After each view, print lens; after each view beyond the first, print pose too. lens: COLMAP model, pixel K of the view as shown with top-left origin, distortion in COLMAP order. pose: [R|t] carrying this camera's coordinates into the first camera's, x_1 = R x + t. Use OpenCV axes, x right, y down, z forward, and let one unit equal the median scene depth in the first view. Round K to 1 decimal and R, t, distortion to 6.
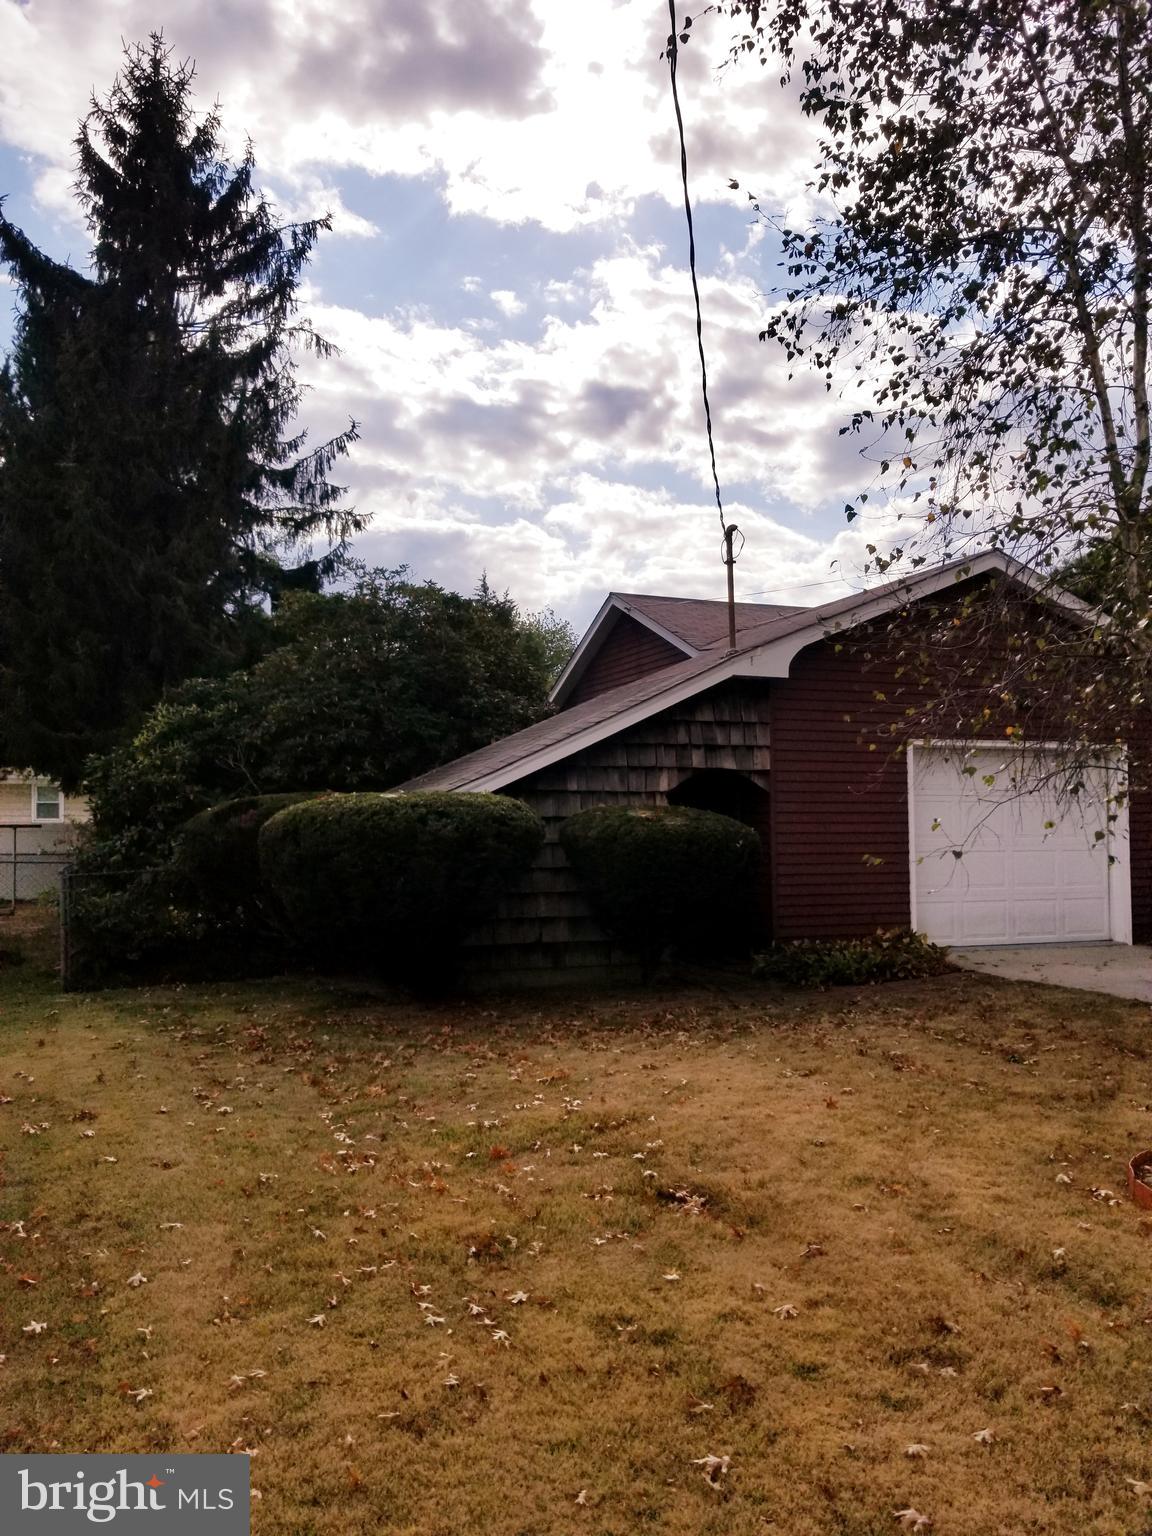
lens RADIAL K [[1157.1, 0, 576.0], [0, 1157.1, 768.0], [0, 0, 1]] dist [0.094181, -0.108100]
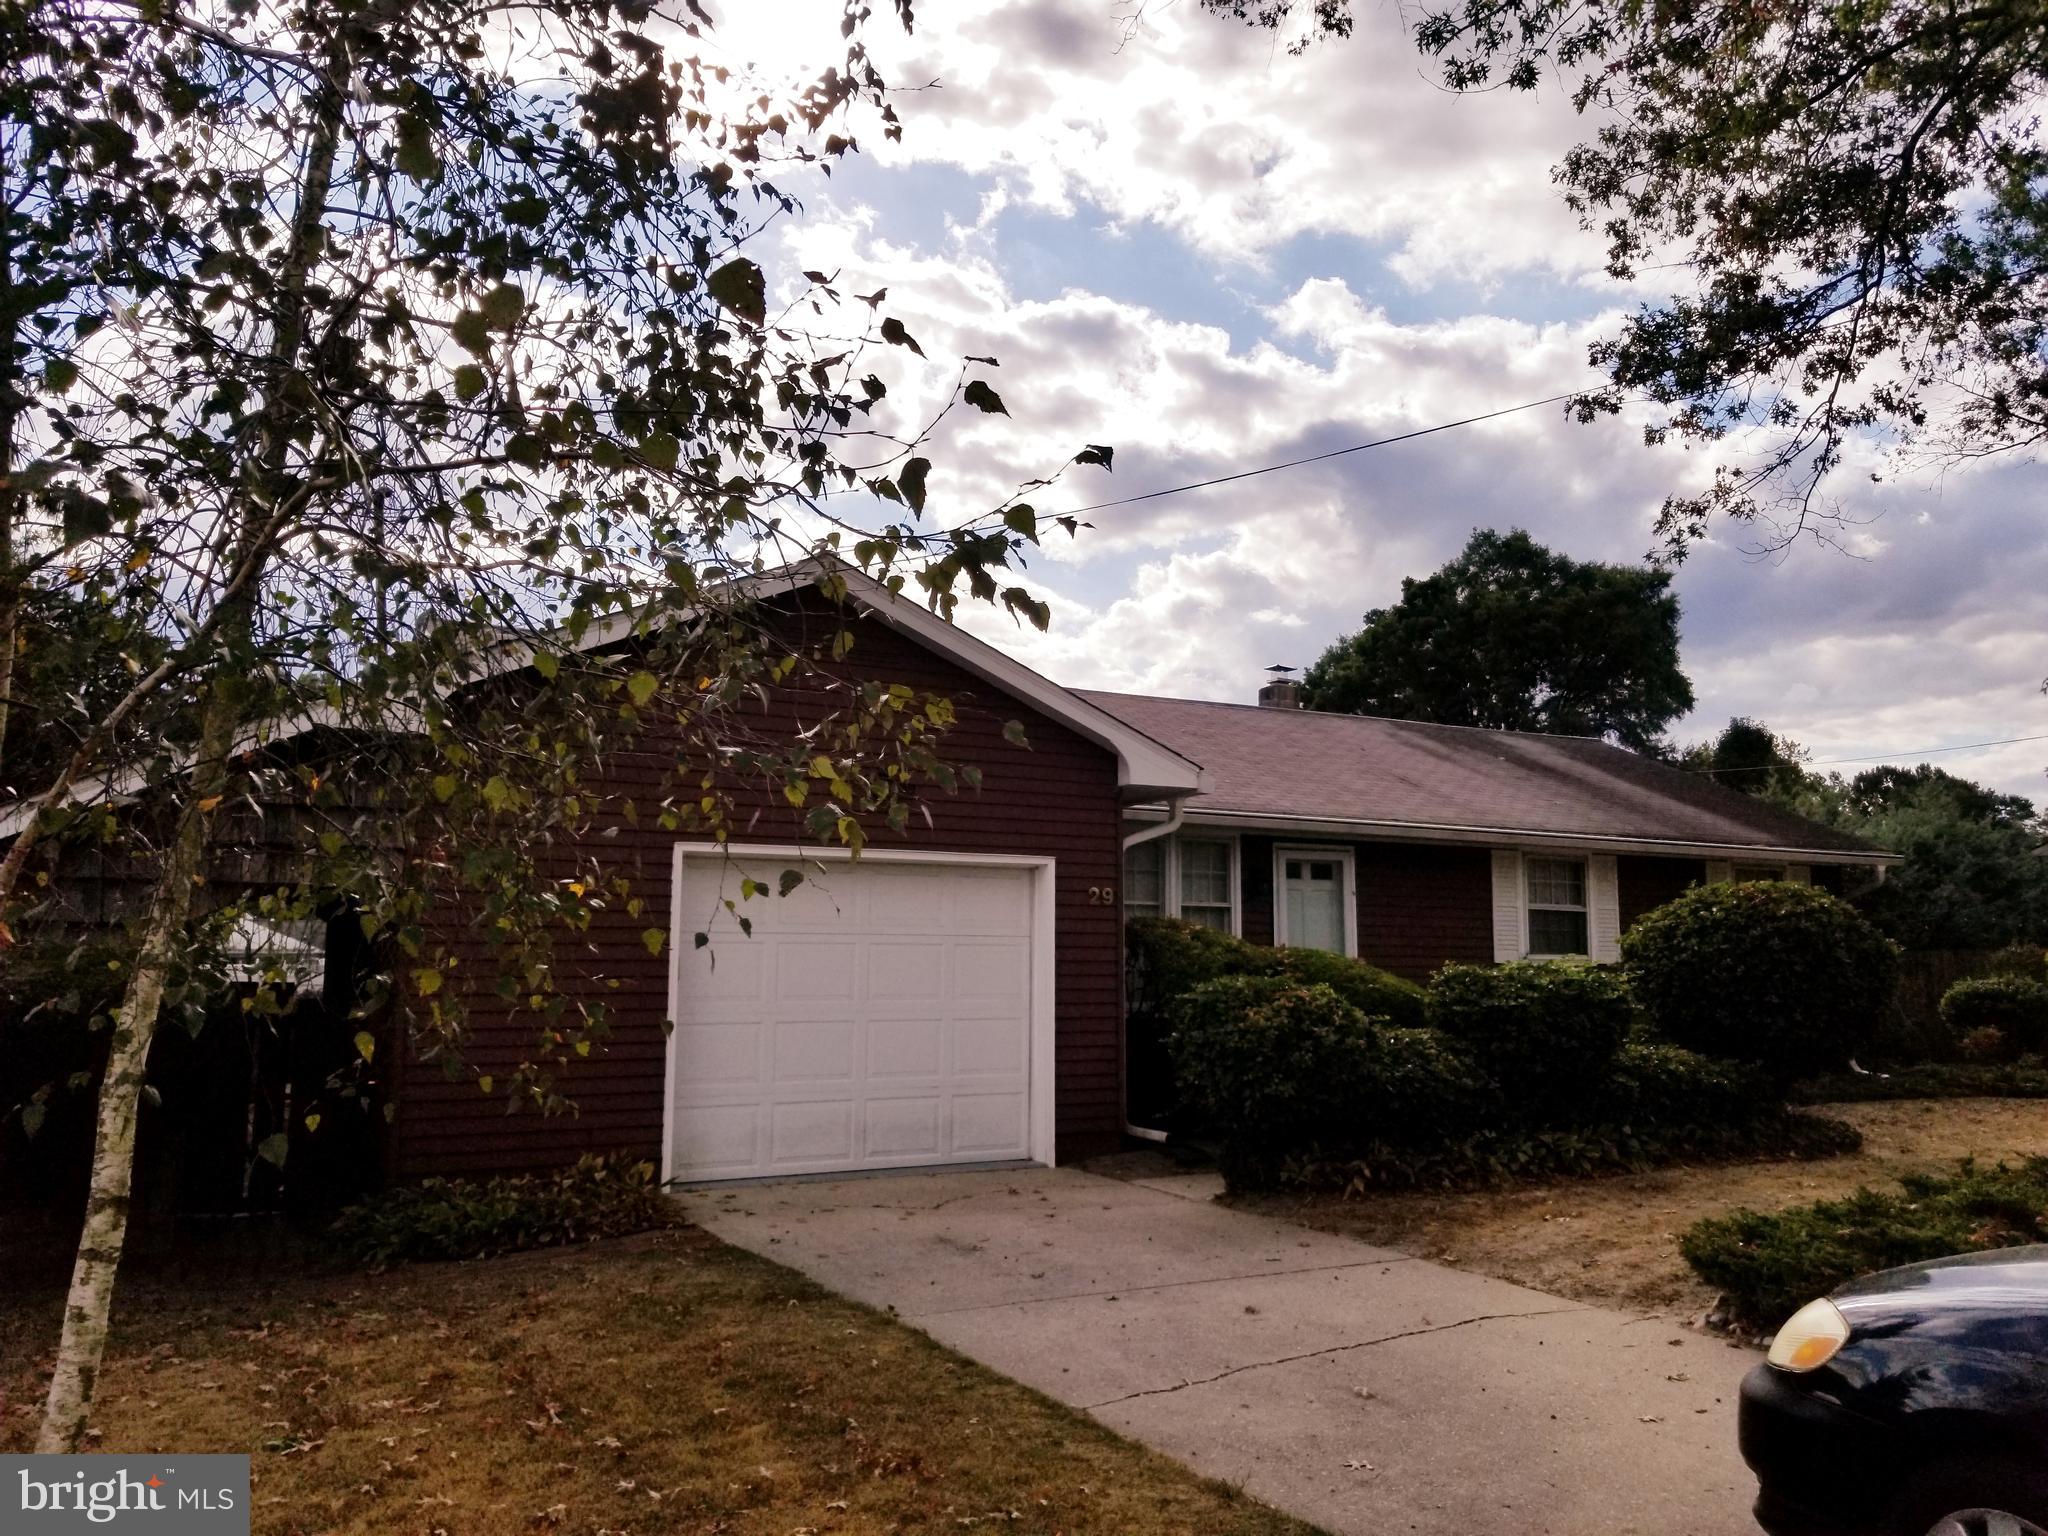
lens RADIAL K [[1568.2, 0, 1061.6], [0, 1568.2, 761.3], [0, 0, 1]] dist [0.091595, -0.107189]
pose [[0.987099, 0.022686, 0.158496, 0.538511], [-0.007690, 0.995486, -0.094595, 0.017468], [-0.159927, 0.092155, 0.982818, 0.207290]]
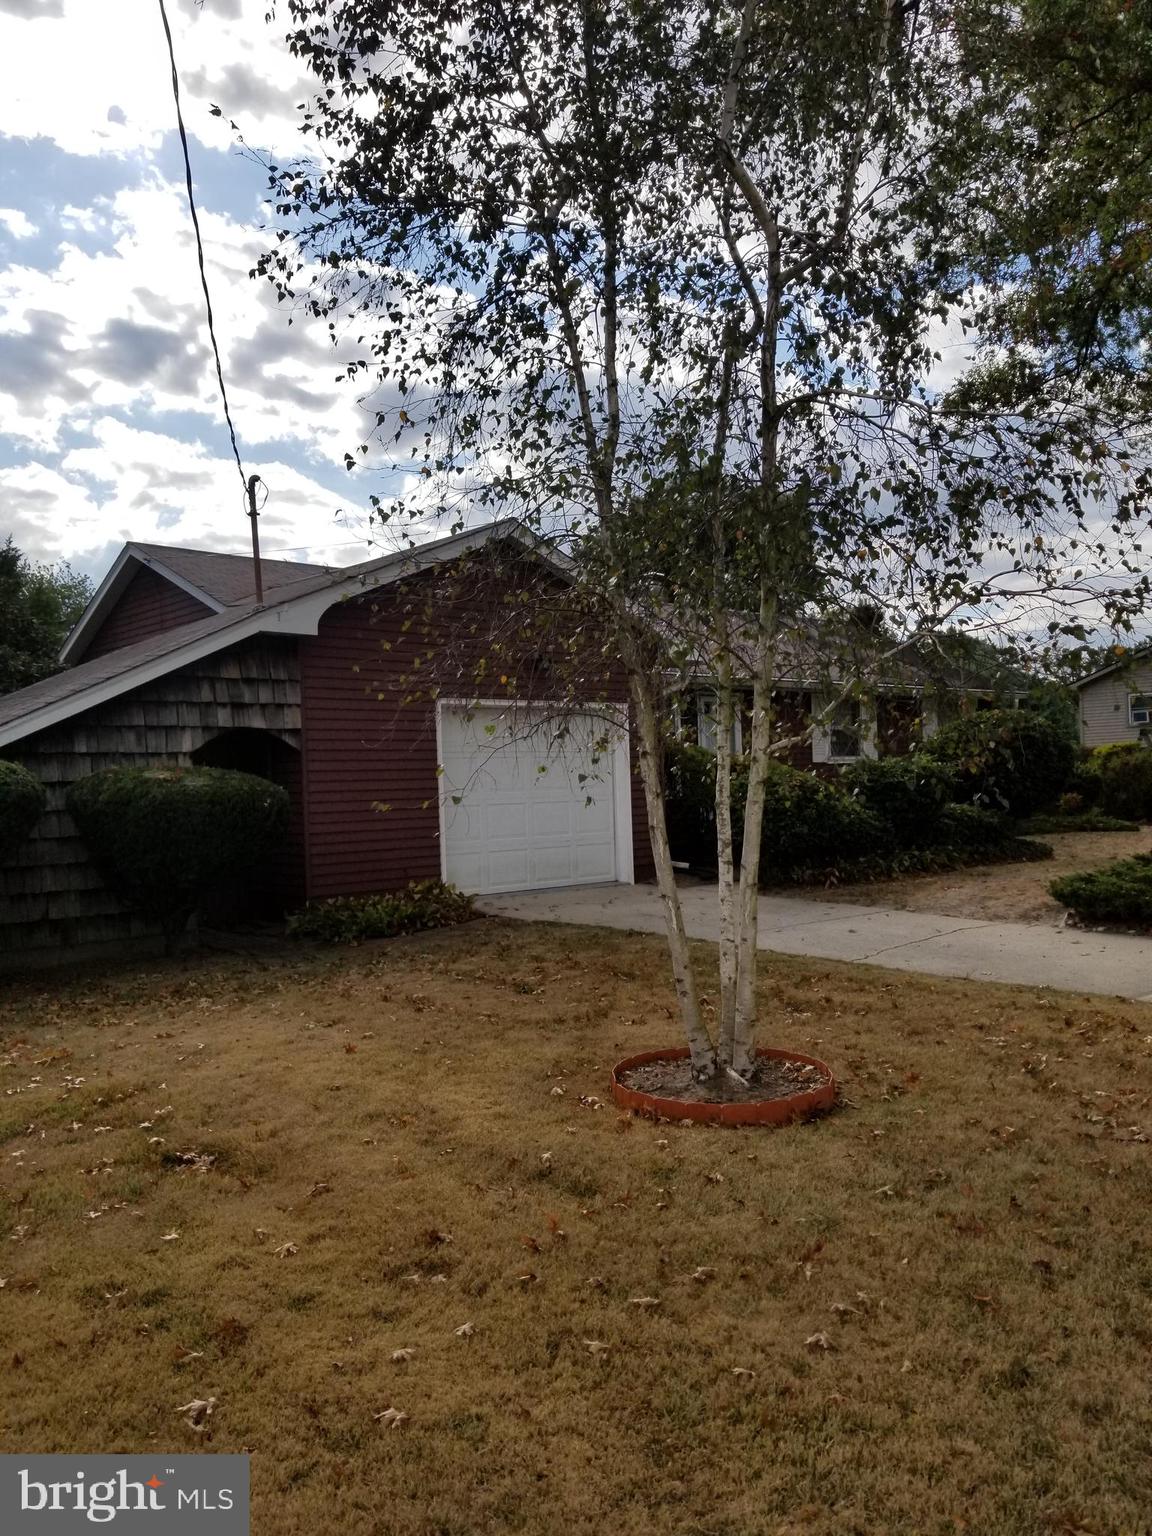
lens RADIAL K [[1176.1, 0, 542.8], [0, 1176.1, 762.8], [0, 0, 1]] dist [0.091595, -0.107189]
pose [[0.944637, -0.021965, 0.327380, 0.048248], [0.016877, 0.999689, 0.018375, 0.024050], [-0.327682, -0.011832, 0.944714, -0.025018]]
